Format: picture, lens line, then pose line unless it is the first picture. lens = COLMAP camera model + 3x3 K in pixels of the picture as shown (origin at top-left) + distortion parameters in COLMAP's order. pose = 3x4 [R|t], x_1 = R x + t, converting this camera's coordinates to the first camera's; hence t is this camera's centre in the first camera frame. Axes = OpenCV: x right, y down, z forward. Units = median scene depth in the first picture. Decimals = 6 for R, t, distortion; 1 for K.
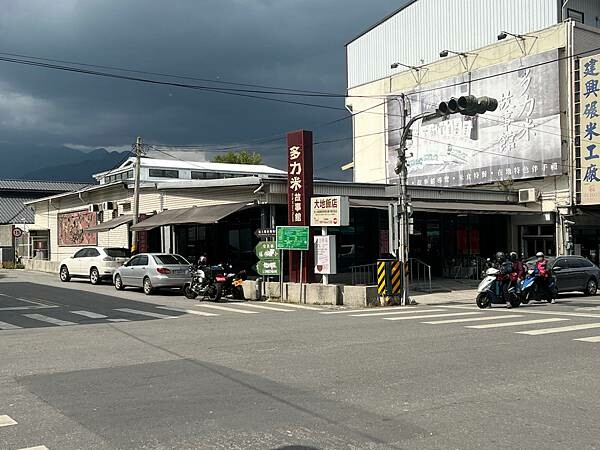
lens RADIAL K [[662.2, 0, 300.0], [0, 662.2, 225.0], [0, 0, 1]] dist [0.102227, -0.017022]
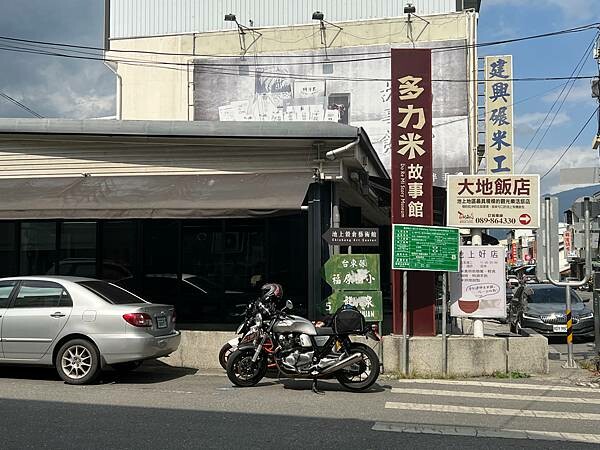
lens RADIAL K [[662.2, 0, 300.0], [0, 662.2, 225.0], [0, 0, 1]] dist [0.102227, -0.017022]
pose [[0.753427, 0.057676, 0.654998, -0.400365], [-0.031322, 0.998163, -0.051865, 0.029517], [-0.656786, 0.018560, 0.753849, 0.633771]]
